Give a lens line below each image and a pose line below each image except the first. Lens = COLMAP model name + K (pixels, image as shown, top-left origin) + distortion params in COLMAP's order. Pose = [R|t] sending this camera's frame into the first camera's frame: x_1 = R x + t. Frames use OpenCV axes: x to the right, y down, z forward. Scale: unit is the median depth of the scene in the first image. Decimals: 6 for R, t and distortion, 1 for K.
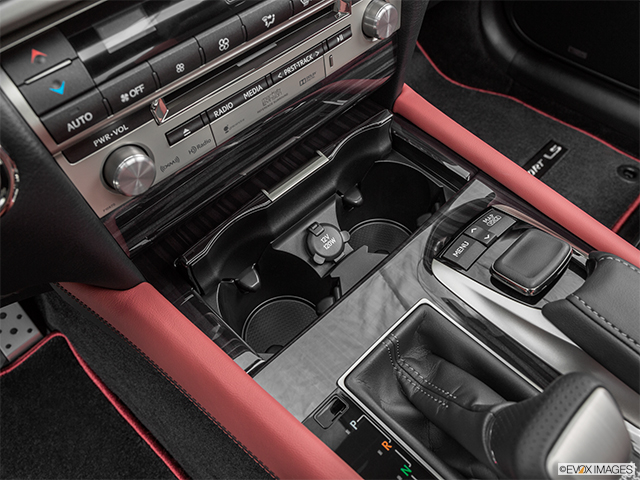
lens RADIAL K [[515.6, 0, 320.0], [0, 515.6, 240.0], [0, 0, 1]] dist [-0.078103, 0.004180]
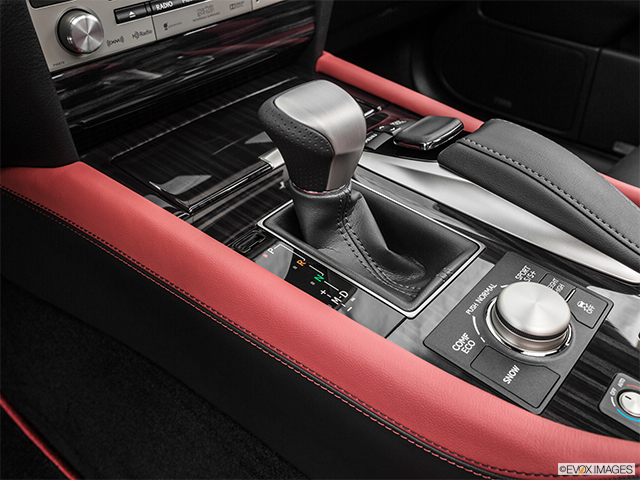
lens RADIAL K [[573.4, 0, 320.0], [0, 573.4, 240.0], [0, 0, 1]] dist [-0.051017, 0.009407]
pose [[0.995763, 0.002887, 0.091912, 0.046221], [0.020173, 0.968302, -0.248968, 0.521657], [-0.089718, 0.249767, 0.964141, -0.150420]]
